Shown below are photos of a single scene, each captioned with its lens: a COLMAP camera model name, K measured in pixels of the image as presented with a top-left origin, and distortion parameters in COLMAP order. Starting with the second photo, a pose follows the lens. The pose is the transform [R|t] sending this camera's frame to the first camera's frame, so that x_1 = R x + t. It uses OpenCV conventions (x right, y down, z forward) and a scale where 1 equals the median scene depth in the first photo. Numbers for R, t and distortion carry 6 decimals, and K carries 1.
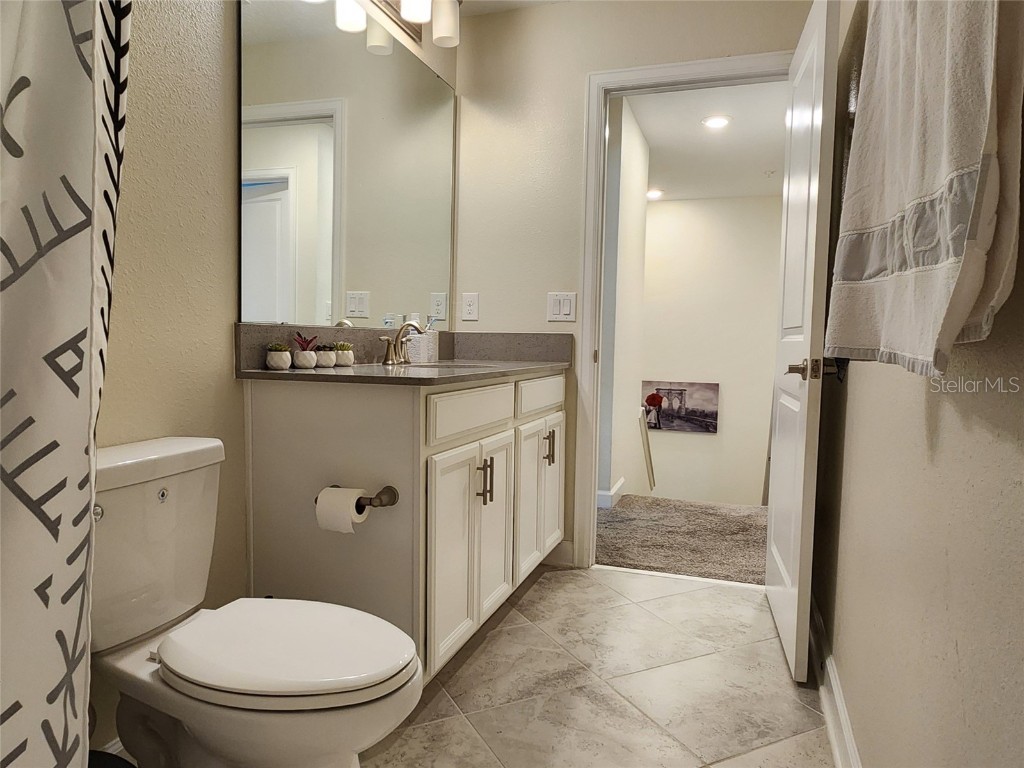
lens RADIAL K [[727.1, 0, 511.6], [0, 727.1, 382.6], [0, 0, 1]] dist [0.001436, 0.000778]
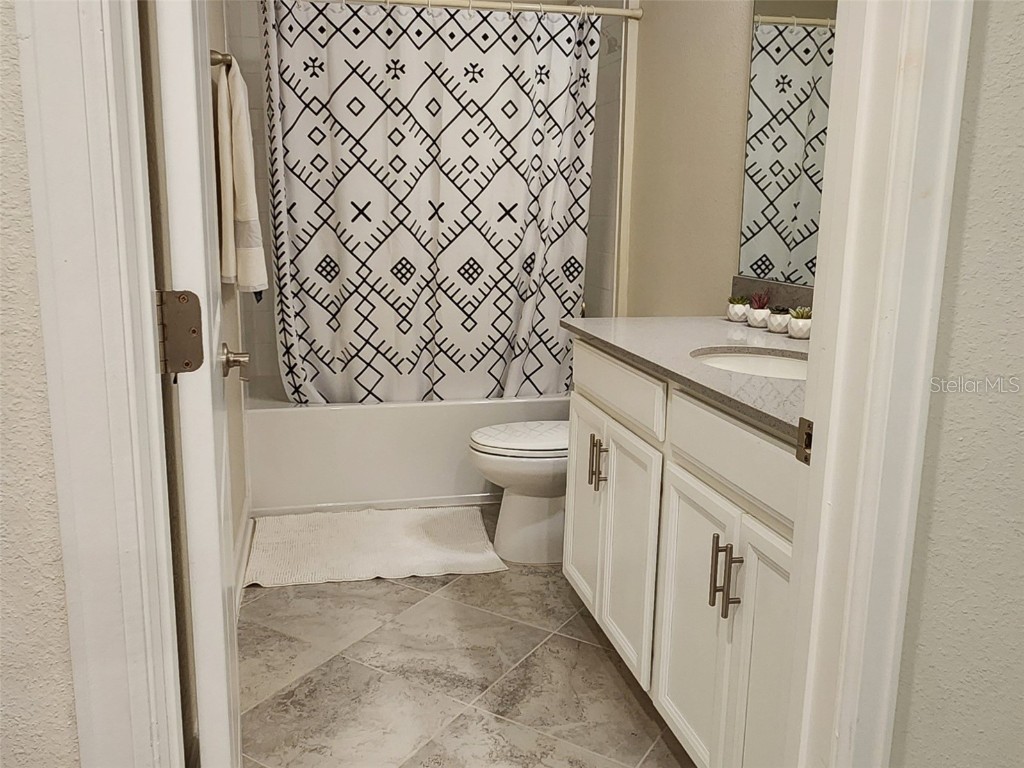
lens RADIAL K [[892.8, 0, 511.1], [0, 892.8, 384.7], [0, 0, 1]] dist [-0.001396, 0.000020]
pose [[-0.861624, 0.068994, -0.502836, 0.635153], [-0.059923, 0.969960, 0.235768, -0.222593], [0.503997, 0.233275, -0.831607, 1.967534]]
